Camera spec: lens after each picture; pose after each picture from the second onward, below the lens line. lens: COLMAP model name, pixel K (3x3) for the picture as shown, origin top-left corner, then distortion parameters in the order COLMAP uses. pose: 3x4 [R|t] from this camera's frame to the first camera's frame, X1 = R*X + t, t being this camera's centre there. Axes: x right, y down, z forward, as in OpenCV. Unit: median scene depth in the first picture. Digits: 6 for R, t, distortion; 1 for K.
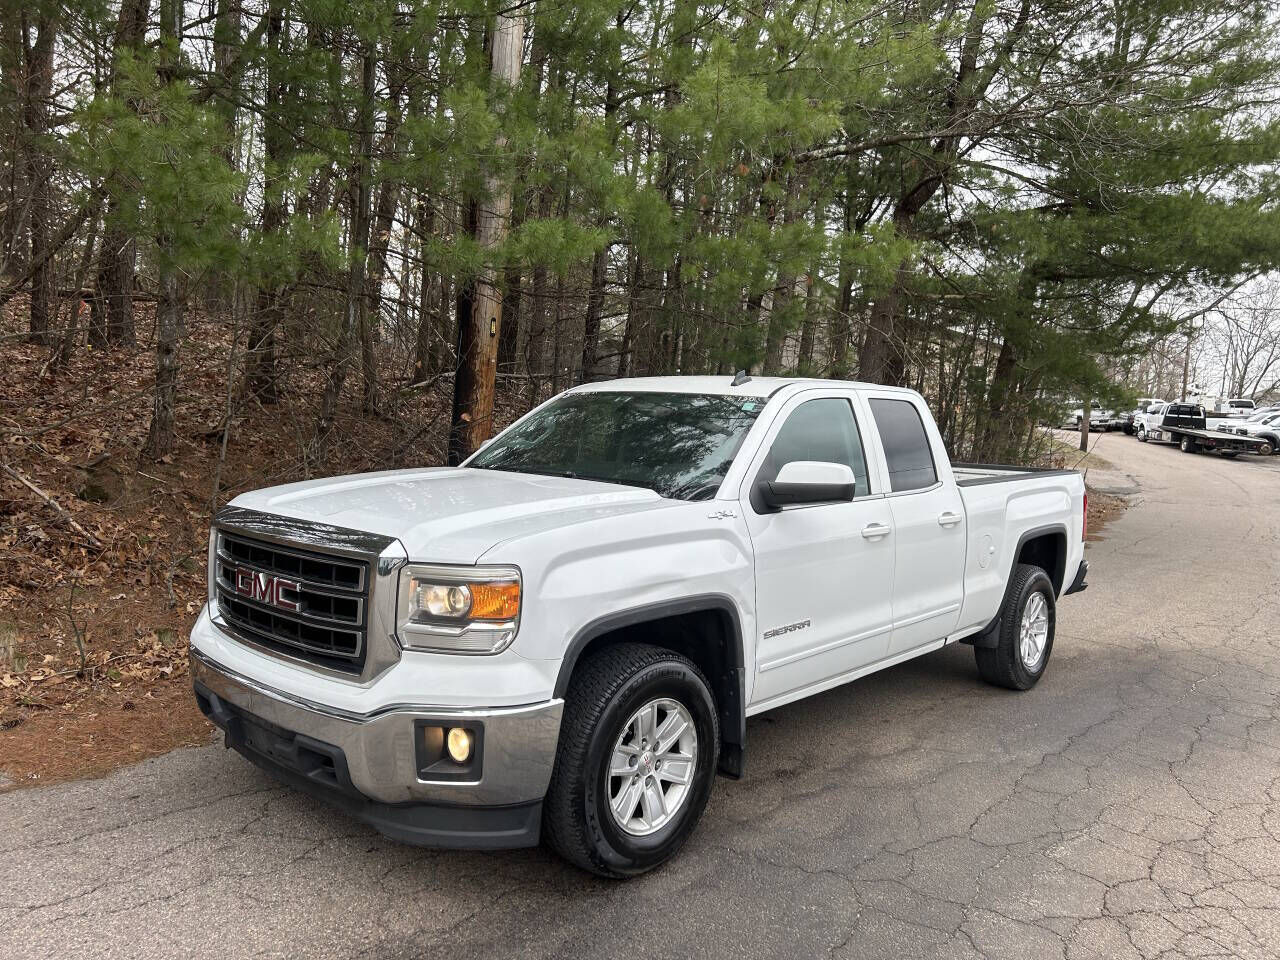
lens RADIAL K [[1046.3, 0, 632.9], [0, 1046.3, 480.4], [0, 0, 1]] dist [0.061088, -0.078430]
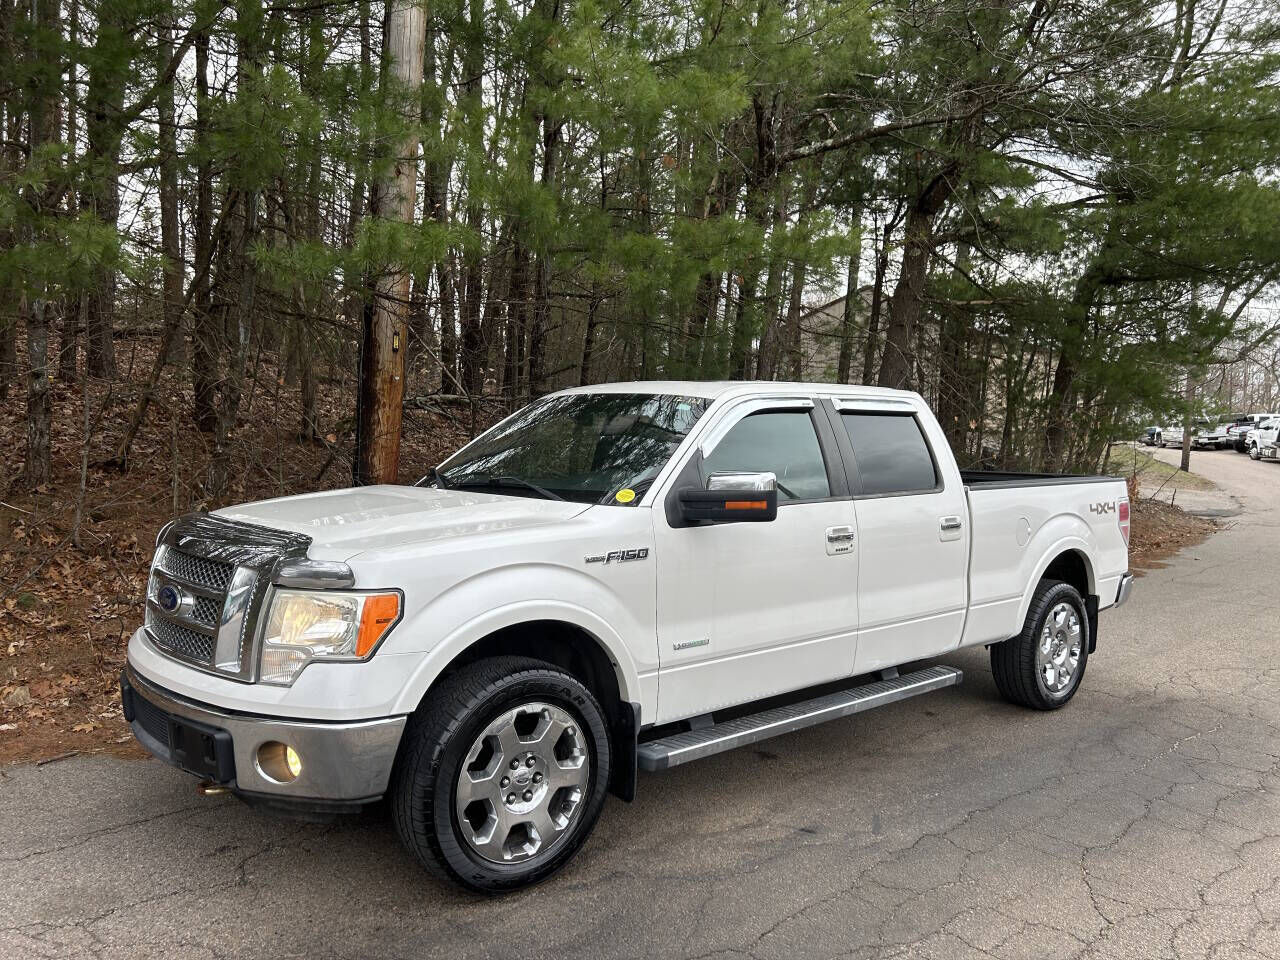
lens RADIAL K [[1024.3, 0, 654.9], [0, 1024.3, 490.2], [0, 0, 1]] dist [0.062527, -0.084794]
pose [[0.993605, -0.013211, -0.112139, 0.191141], [0.011136, 0.999755, -0.019115, 0.004439], [0.112364, 0.017744, 0.993509, 0.124361]]
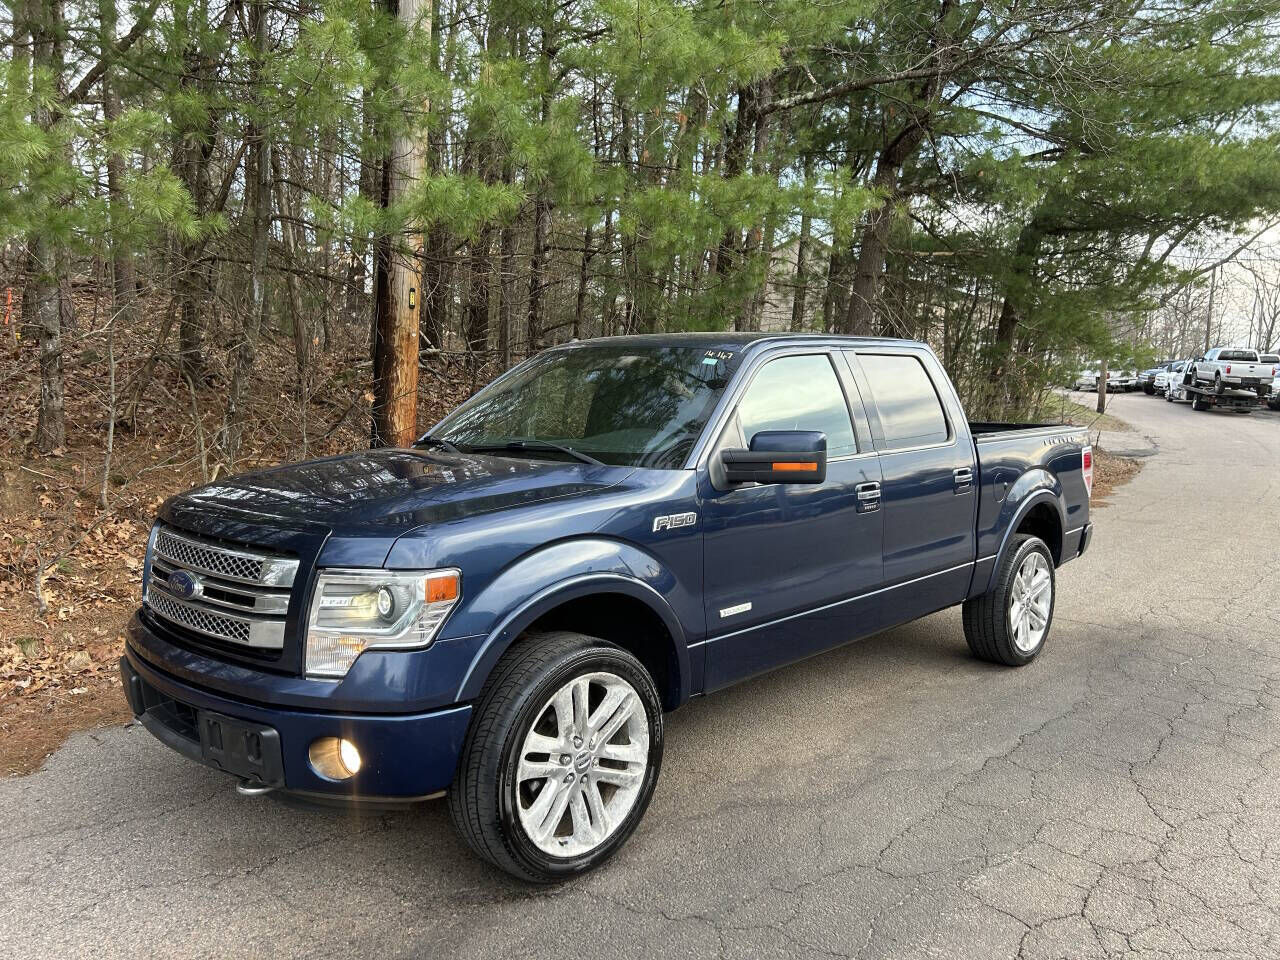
lens RADIAL K [[1027.0, 0, 643.7], [0, 1027.0, 497.7], [0, 0, 1]] dist [0.054828, -0.068235]
pose [[0.999204, -0.027383, -0.029017, 0.090875], [0.028562, 0.998751, 0.041006, -0.002514], [0.027858, -0.041802, 0.998737, 0.090019]]
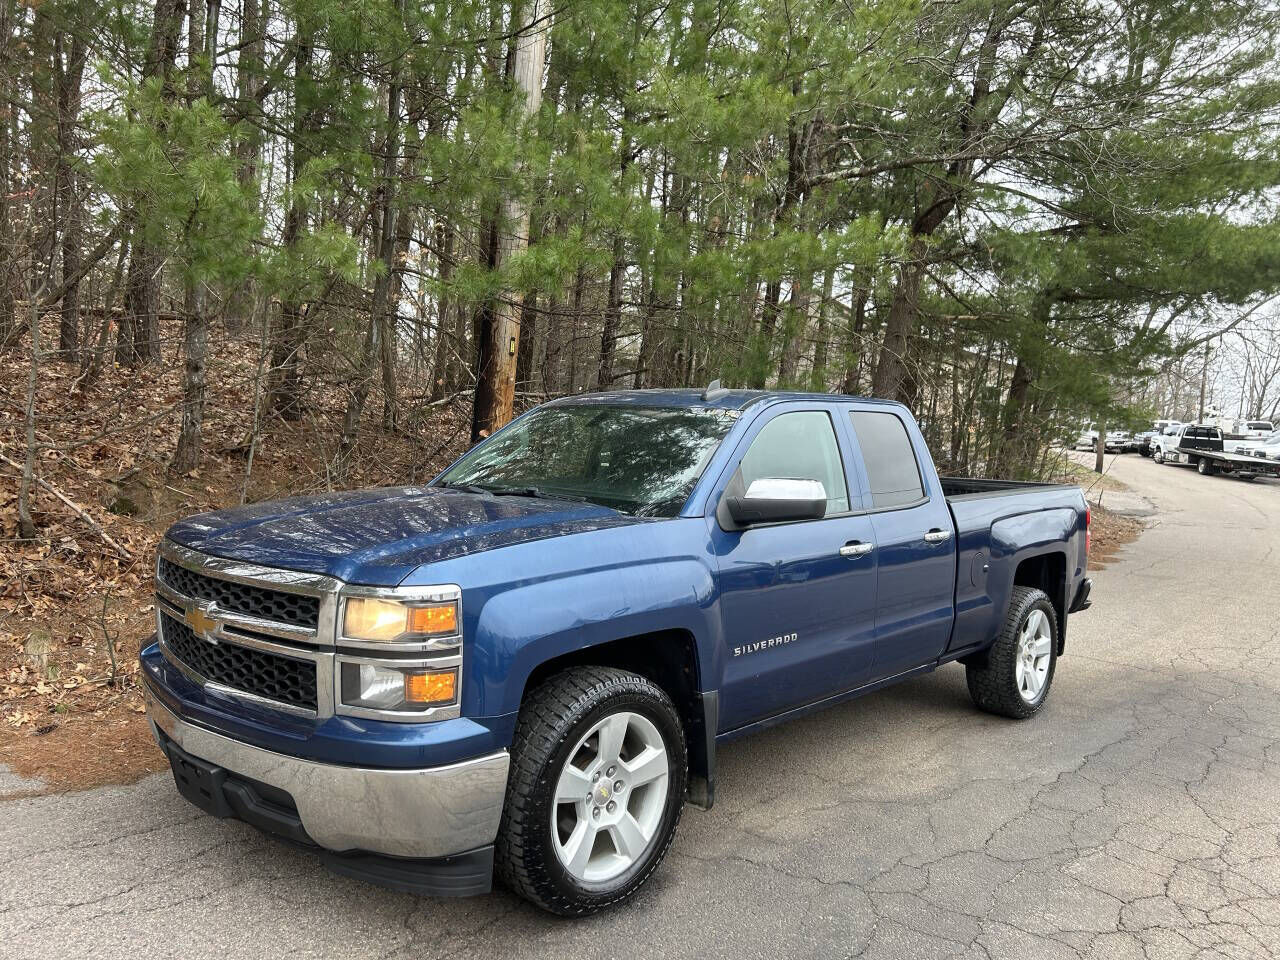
lens RADIAL K [[1048.4, 0, 620.0], [0, 1048.4, 477.4], [0, 0, 1]] dist [0.066350, -0.086460]
pose [[0.999751, 0.005947, -0.021525, -0.005604], [-0.006404, 0.999755, -0.021192, 0.002062], [0.021394, 0.021324, 0.999544, -0.014906]]
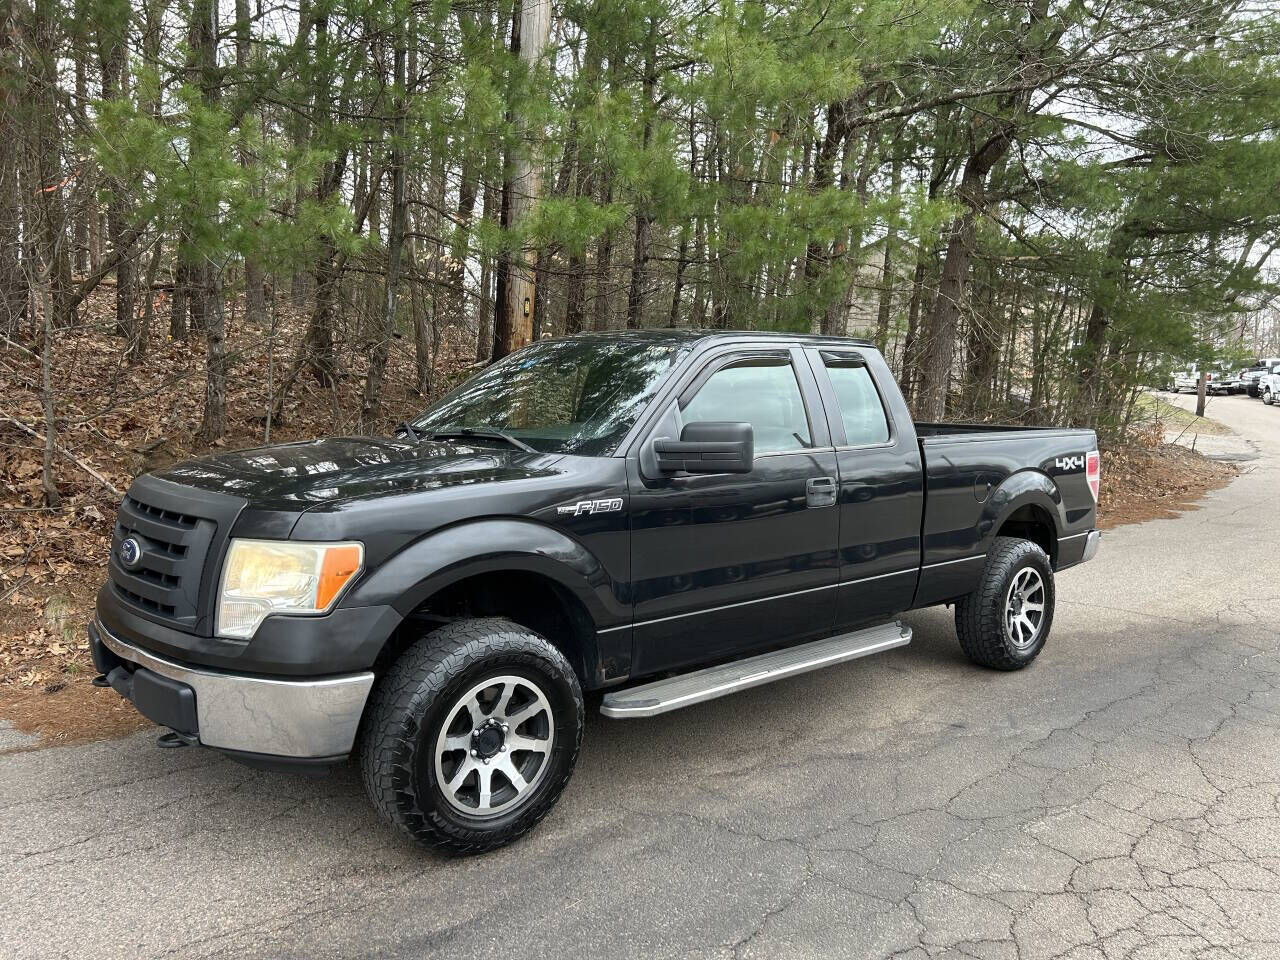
lens RADIAL K [[1046.3, 0, 632.9], [0, 1046.3, 480.4], [0, 0, 1]] dist [0.061088, -0.078430]
pose [[0.993526, -0.013708, -0.112772, 0.080784], [0.016357, 0.999611, 0.022593, 0.001018], [0.112418, -0.024292, 0.993364, -0.004364]]
